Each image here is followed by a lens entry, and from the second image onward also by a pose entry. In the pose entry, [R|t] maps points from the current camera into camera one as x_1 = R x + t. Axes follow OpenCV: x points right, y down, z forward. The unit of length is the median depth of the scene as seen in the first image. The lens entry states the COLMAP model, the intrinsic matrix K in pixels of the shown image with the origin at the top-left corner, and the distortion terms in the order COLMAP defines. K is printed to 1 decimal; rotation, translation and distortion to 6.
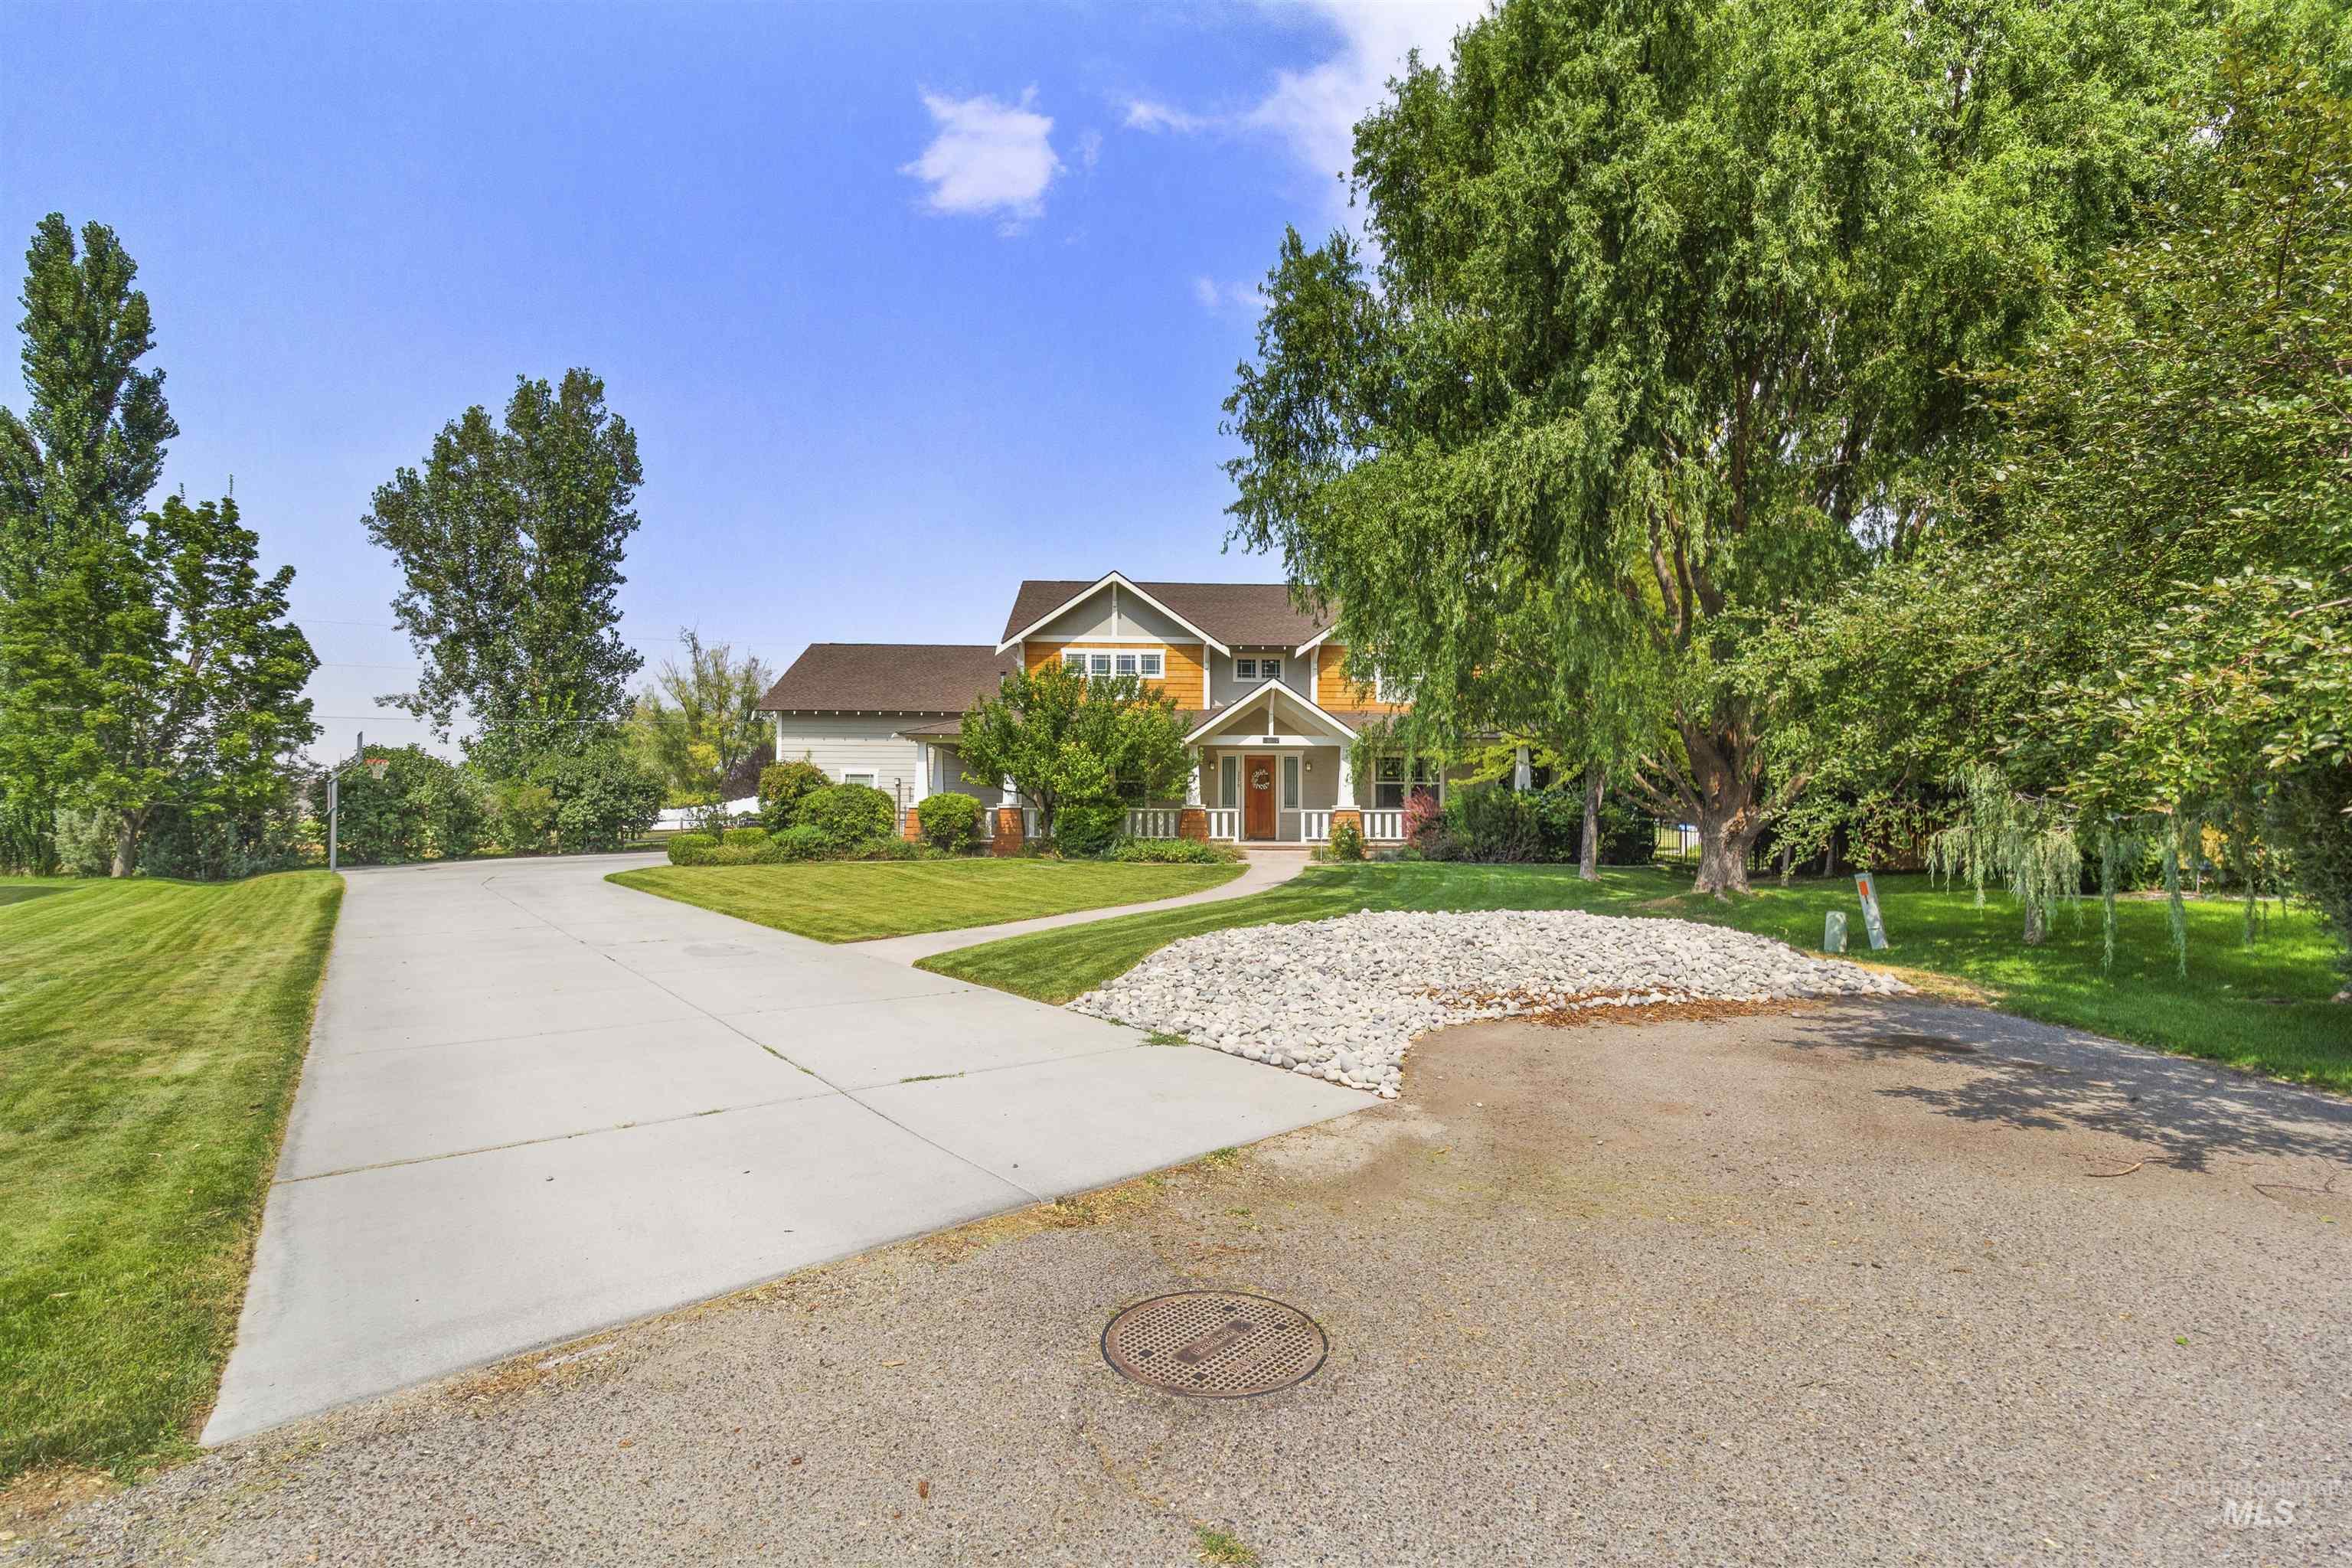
lens RADIAL K [[1090.2, 0, 1178.6], [0, 1090.2, 784.1], [0, 0, 1]] dist [0.005220, 0.000150]
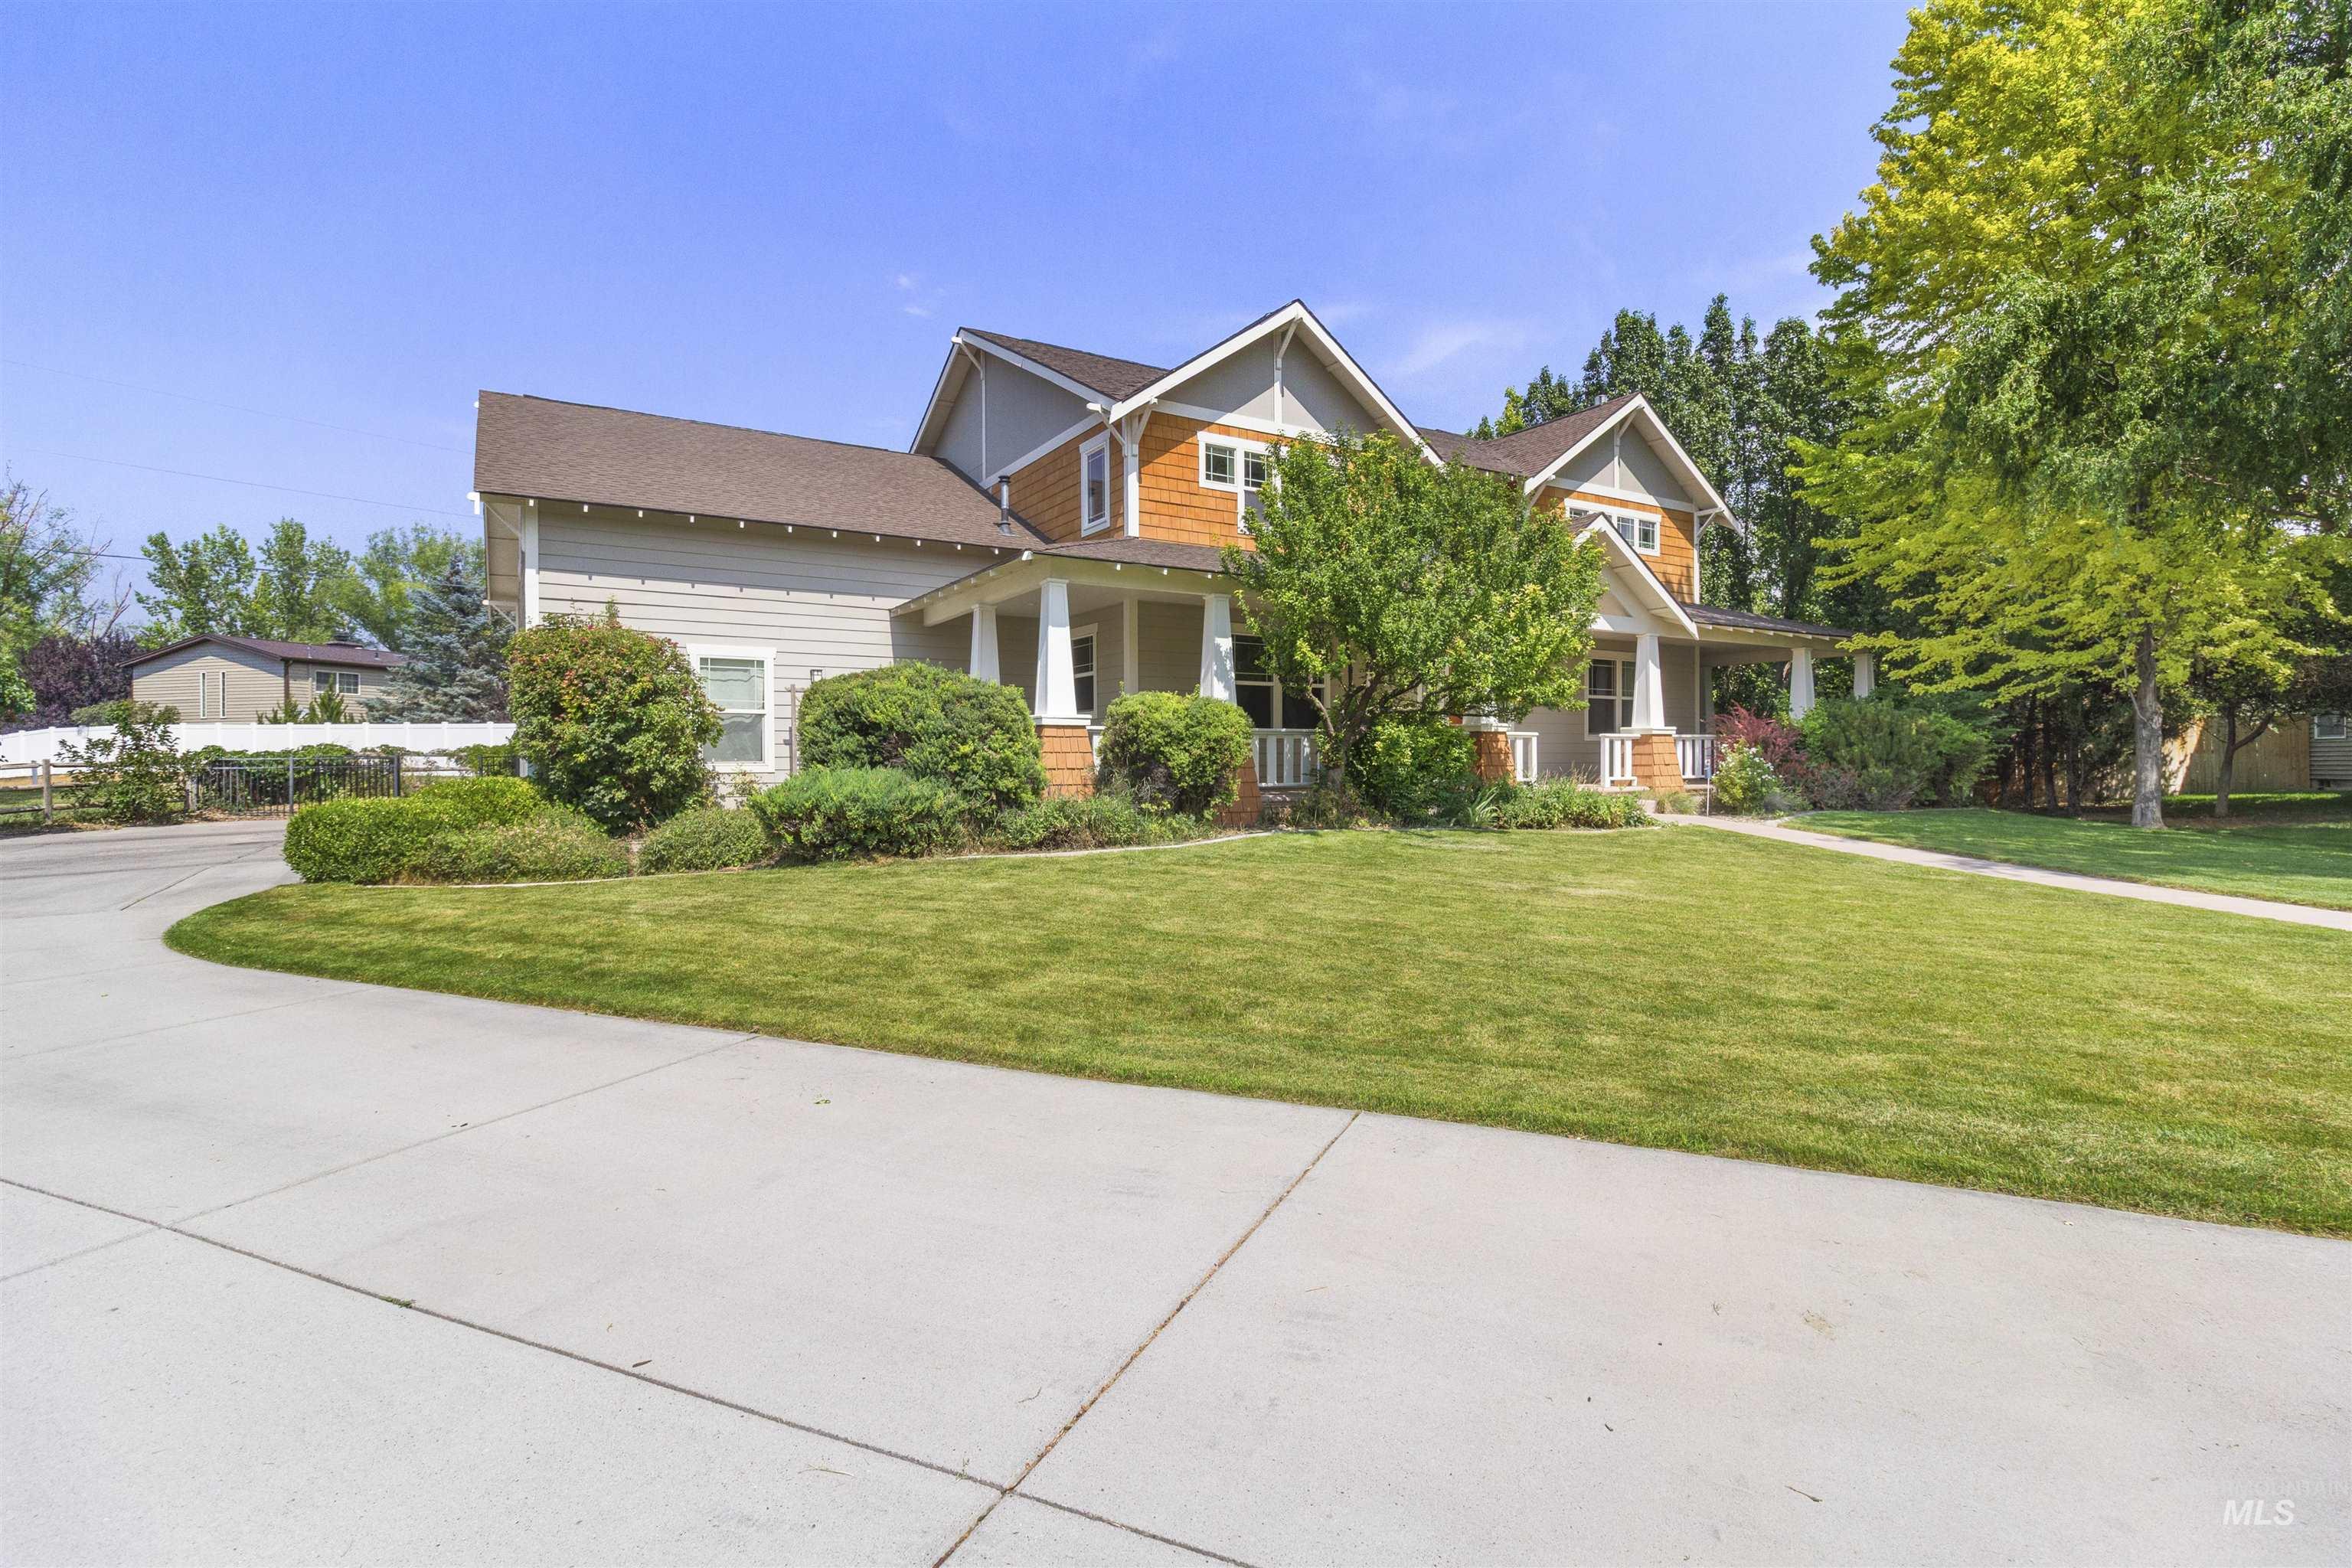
lens RADIAL K [[1090.2, 0, 1172.2], [0, 1090.2, 764.5], [0, 0, 1]] dist [0.005220, 0.000150]
pose [[0.874526, -0.010844, 0.484858, -0.406726], [-0.005575, 0.999459, 0.032408, 0.022558], [-0.484947, -0.031045, 0.873992, 0.572828]]
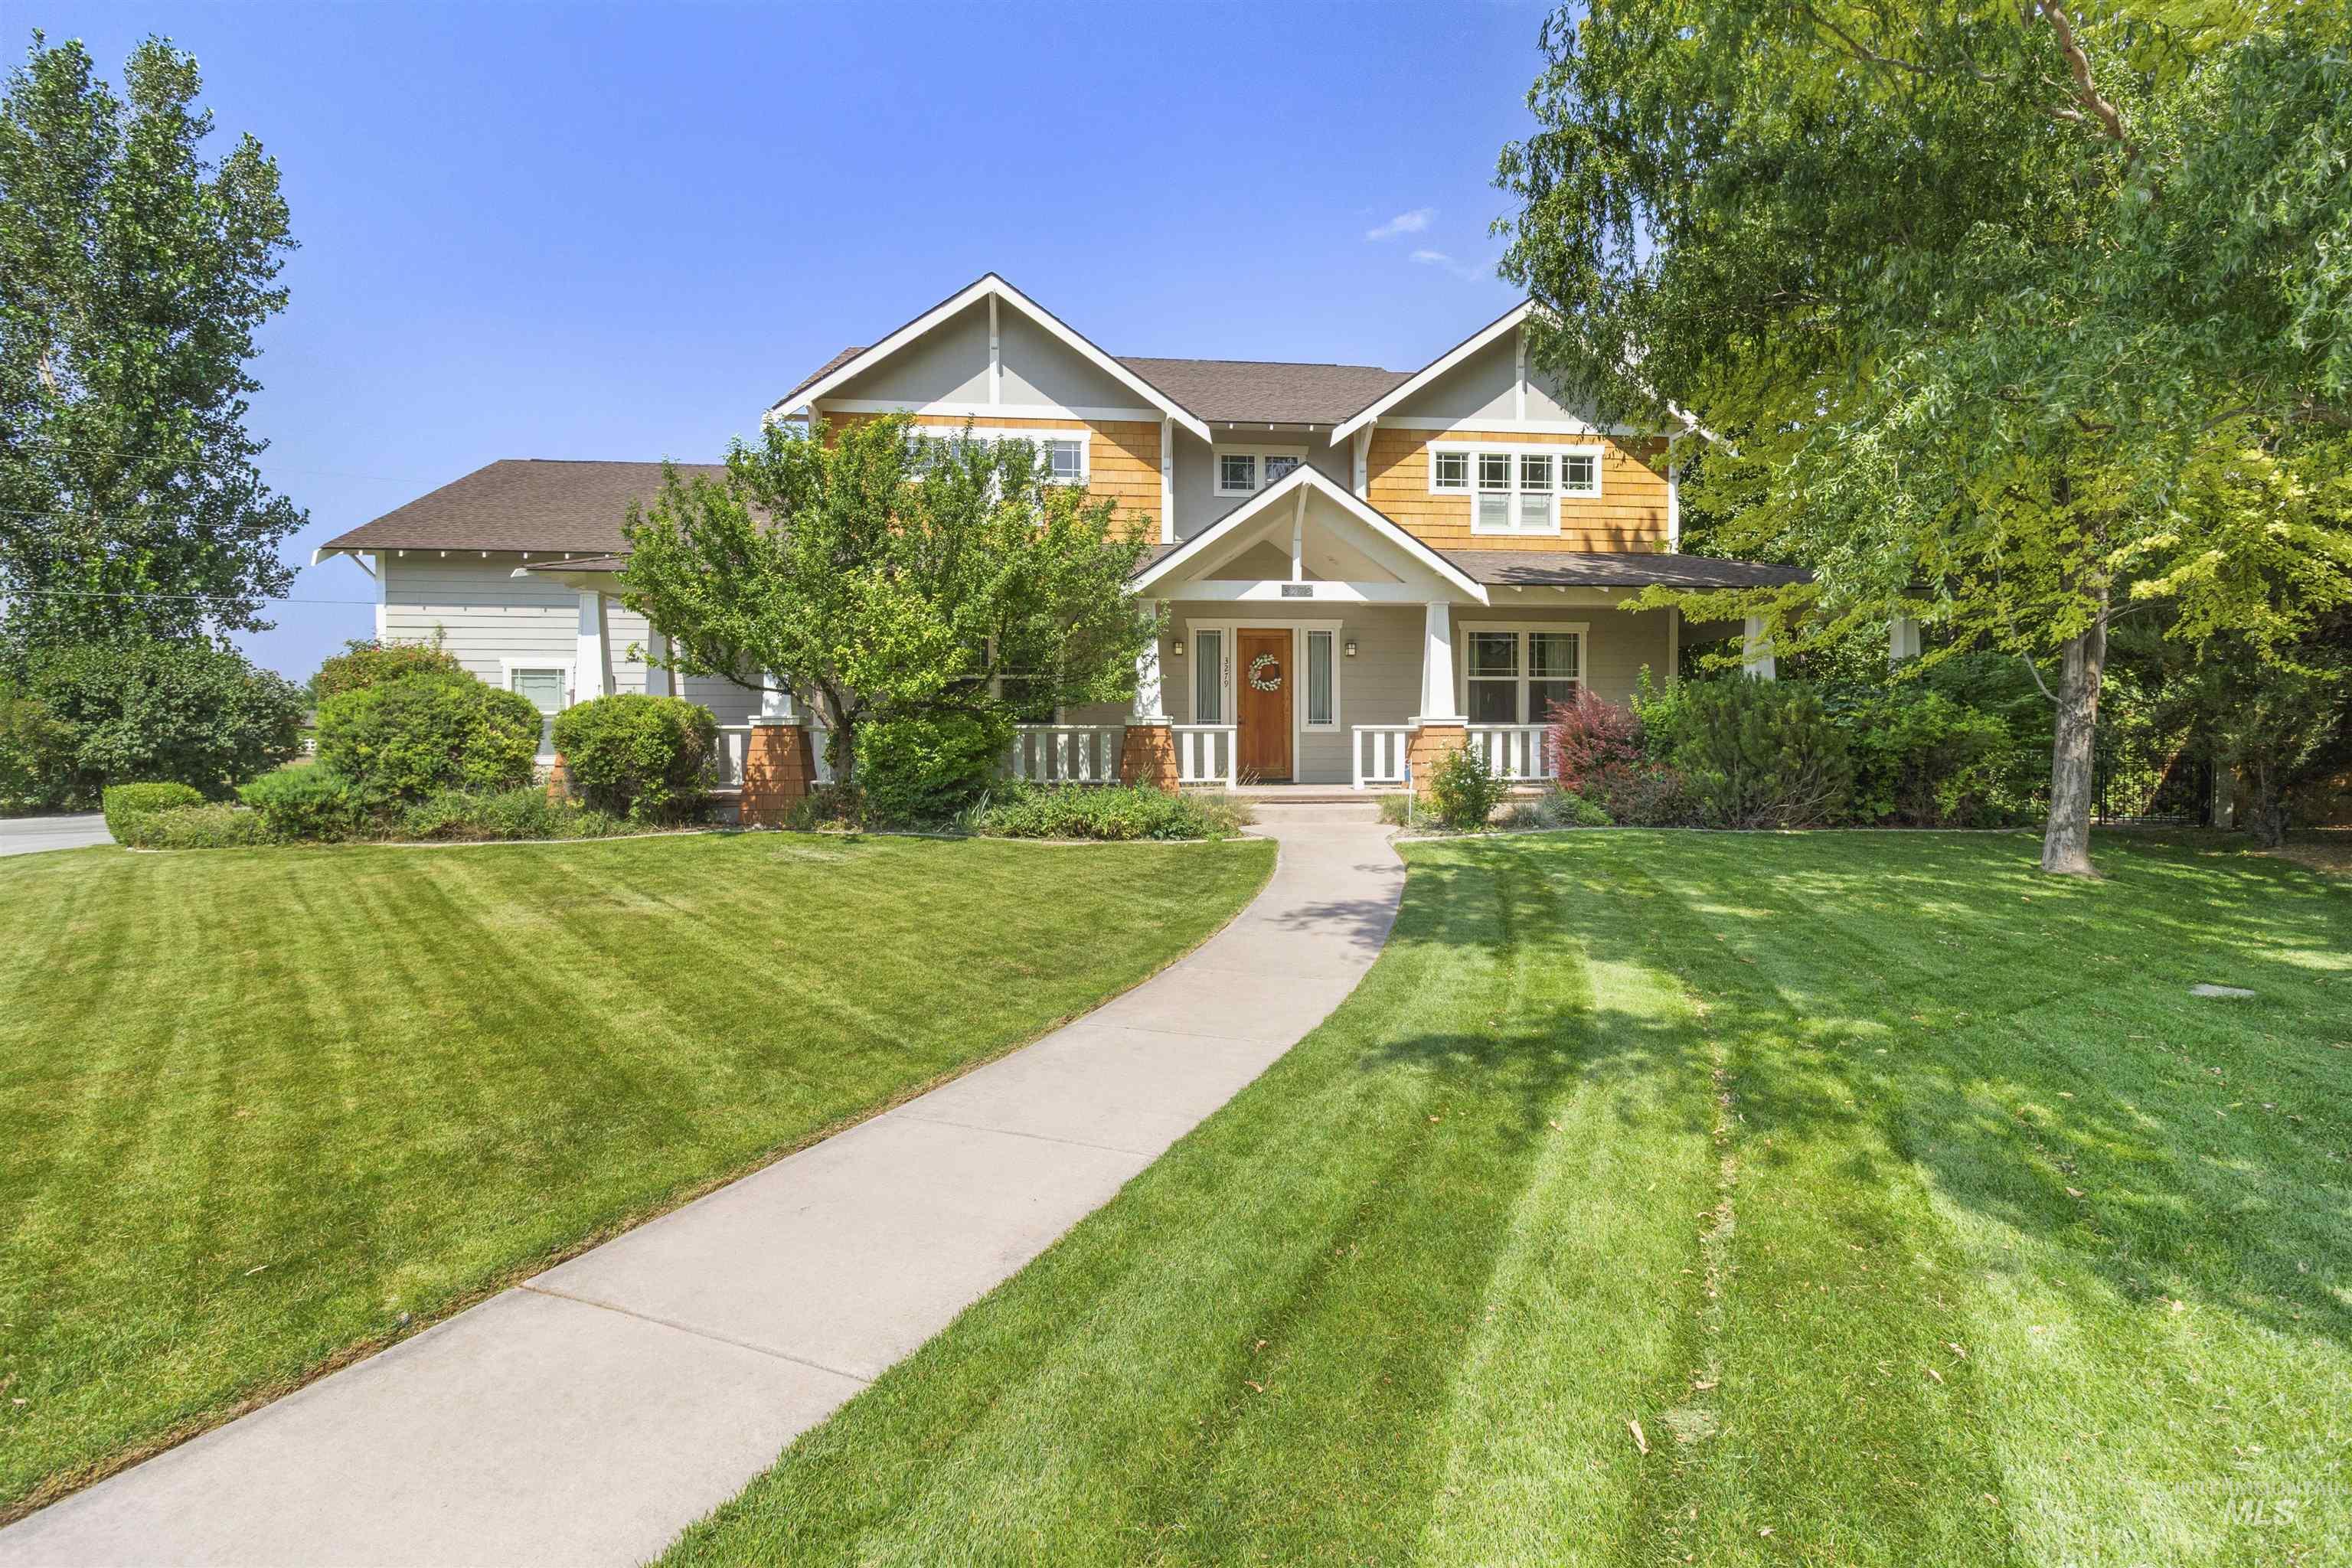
lens RADIAL K [[1090.2, 0, 1180.3], [0, 1090.2, 767.1], [0, 0, 1]] dist [0.005220, 0.000150]
pose [[0.997805, -0.008771, 0.065638, -0.004771], [0.005484, 0.998730, 0.050092, 0.016771], [-0.065994, -0.049622, 0.996585, 0.484932]]
